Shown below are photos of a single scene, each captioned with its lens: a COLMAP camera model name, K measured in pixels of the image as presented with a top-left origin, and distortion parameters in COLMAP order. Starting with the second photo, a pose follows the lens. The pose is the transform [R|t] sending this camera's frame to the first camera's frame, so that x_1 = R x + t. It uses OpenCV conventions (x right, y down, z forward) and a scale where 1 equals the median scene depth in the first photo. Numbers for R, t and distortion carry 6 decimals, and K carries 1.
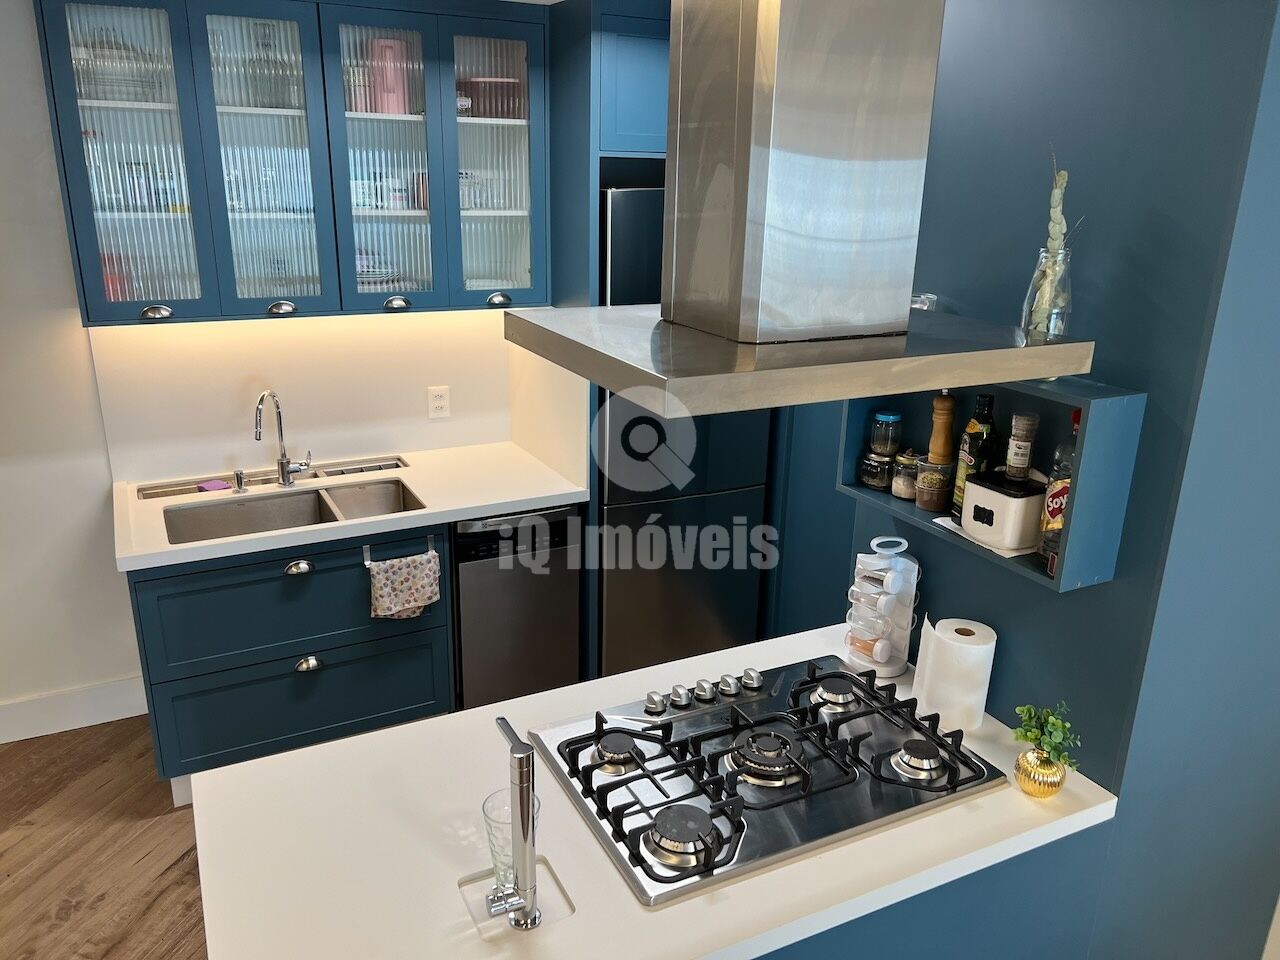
lens RADIAL K [[962.7, 0, 634.2], [0, 962.7, 482.0], [0, 0, 1]] dist [0.002933, -0.007451]
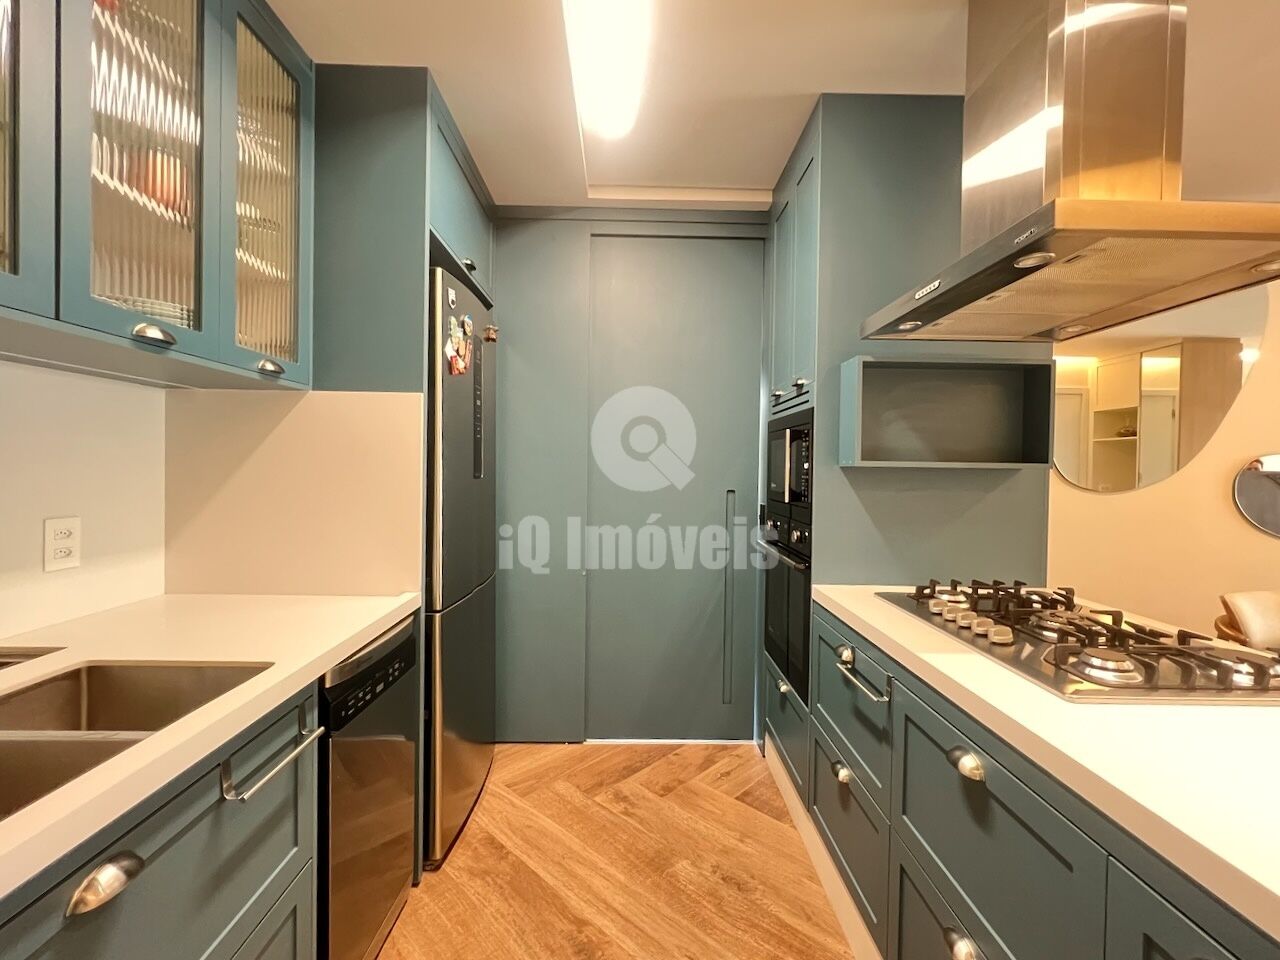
lens RADIAL K [[547.4, 0, 641.8], [0, 547.4, 479.0], [0, 0, 1]] dist [0.004286, 0.000264]
pose [[0.437208, -0.014590, 0.899242, -0.429168], [0.260901, 0.958929, -0.111291, 0.013266], [-0.860686, 0.283271, 0.423058, 0.651657]]
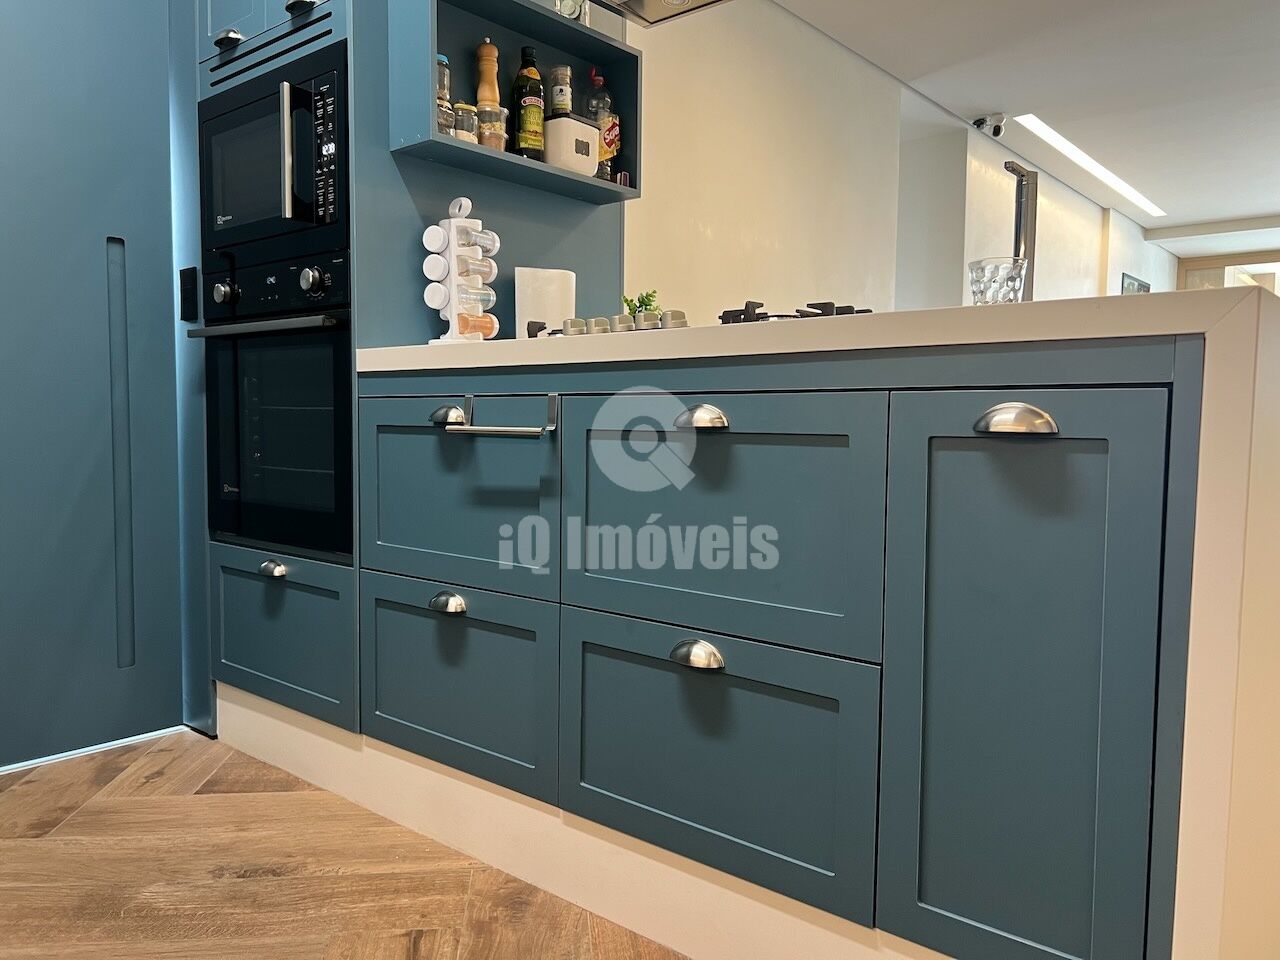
lens RADIAL K [[962.7, 0, 640.9], [0, 962.7, 482.7], [0, 0, 1]] dist [0.002933, -0.007451]
pose [[-0.379194, -0.076687, 0.922134, -0.473004], [0.269605, 0.944164, 0.189385, 0.187427], [-0.885169, 0.320425, -0.337346, 0.980067]]
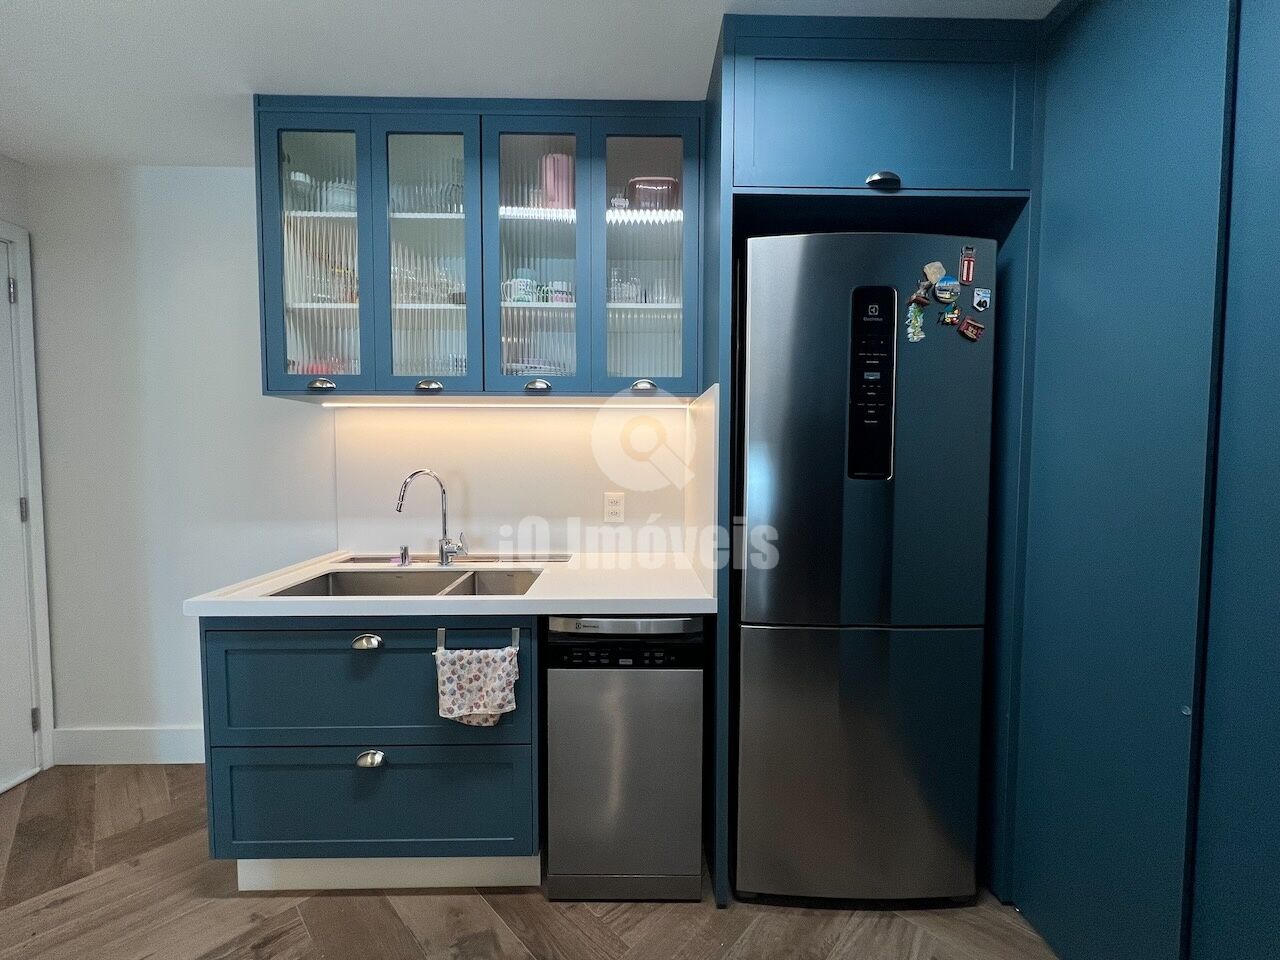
lens RADIAL K [[510.1, 0, 641.7], [0, 510.1, 480.4], [0, 0, 1]] dist [-0.004424, 0.000087]
pose [[0.894637, 0.002306, -0.446788, 0.091552], [-0.123788, 0.962119, -0.242904, 0.025893], [0.429303, 0.272618, 0.861033, 0.633796]]
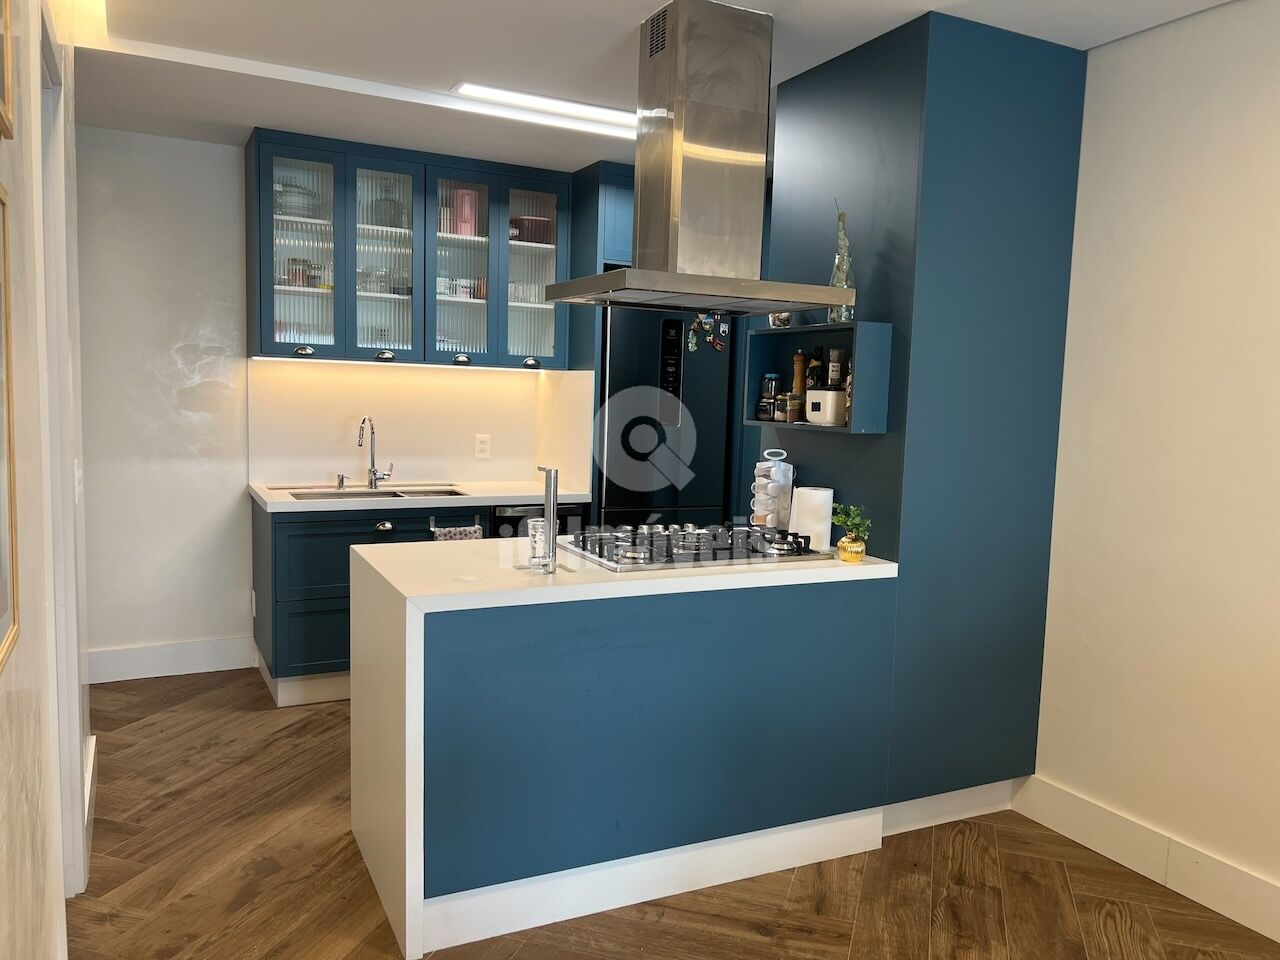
lens RADIAL K [[962.7, 0, 641.8], [0, 962.7, 484.7], [0, 0, 1]] dist [0.002933, -0.007451]
pose [[0.999908, 0.013487, -0.001645, 0.030312], [-0.013522, 0.975914, -0.217736, 0.319574], [-0.001332, 0.217739, 0.976006, -0.382987]]
